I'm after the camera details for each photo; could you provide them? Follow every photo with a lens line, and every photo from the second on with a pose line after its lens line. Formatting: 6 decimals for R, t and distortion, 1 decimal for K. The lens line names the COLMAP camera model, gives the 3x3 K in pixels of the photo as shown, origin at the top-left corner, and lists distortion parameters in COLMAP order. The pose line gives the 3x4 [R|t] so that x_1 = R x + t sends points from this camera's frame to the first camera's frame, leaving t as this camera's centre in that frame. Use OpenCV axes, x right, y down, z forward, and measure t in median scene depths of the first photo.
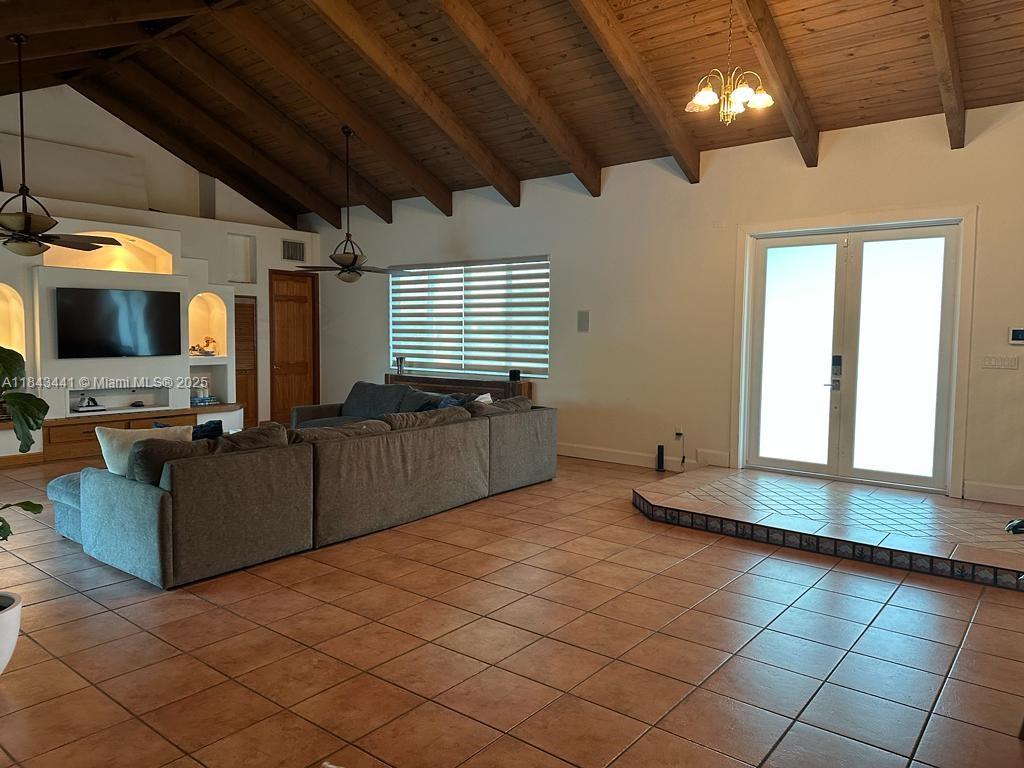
lens RADIAL K [[710.3, 0, 510.5], [0, 710.3, 379.1], [0, 0, 1]] dist [0.102669, -0.129133]
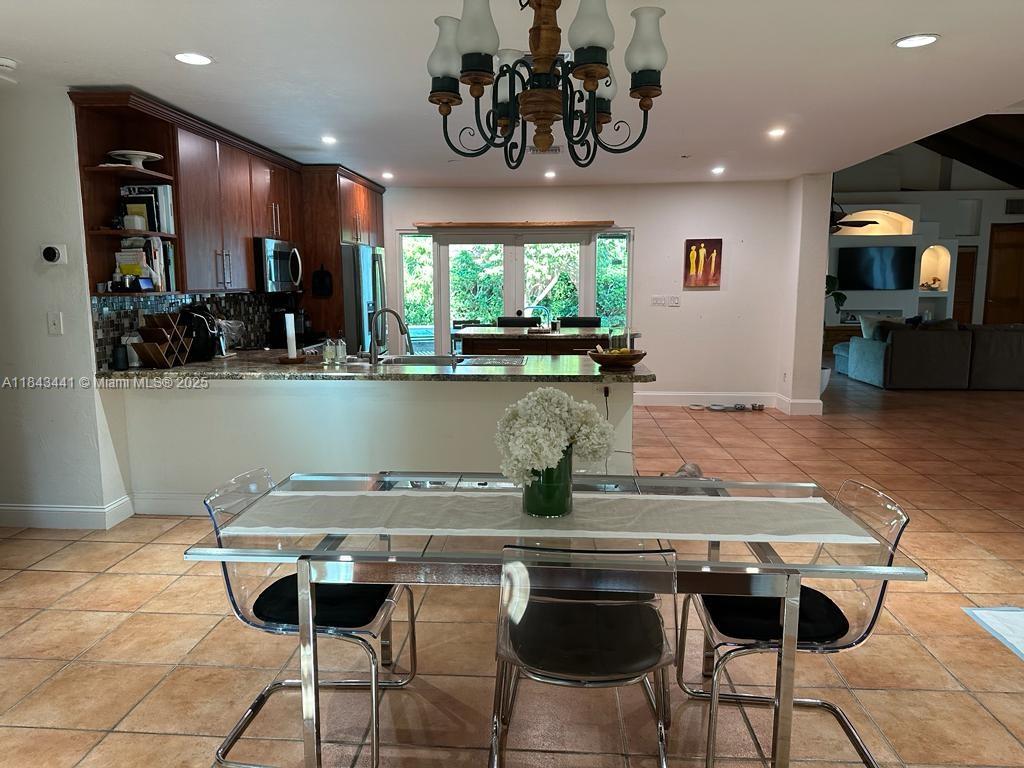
lens RADIAL K [[710.3, 0, 510.5], [0, 710.3, 379.1], [0, 0, 1]] dist [0.102669, -0.129133]
pose [[0.578334, 0.100370, -0.809602, 0.347136], [-0.044025, 0.994796, 0.091880, 0.060108], [0.814611, -0.017495, 0.579743, -0.648926]]
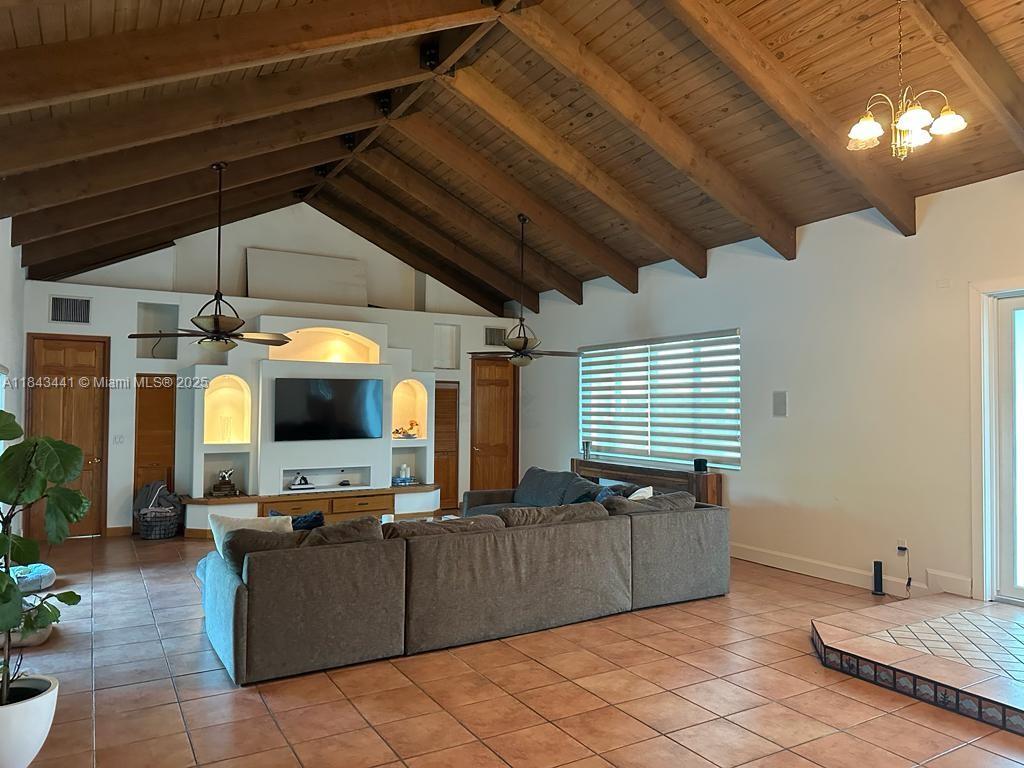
lens RADIAL K [[711.1, 0, 514.0], [0, 711.1, 388.6], [0, 0, 1]] dist [0.106639, -0.146548]
pose [[0.934765, -0.013436, -0.355012, 0.125385], [-0.020534, 0.995571, -0.091746, -0.016024], [0.354673, 0.093050, 0.930349, 0.096441]]
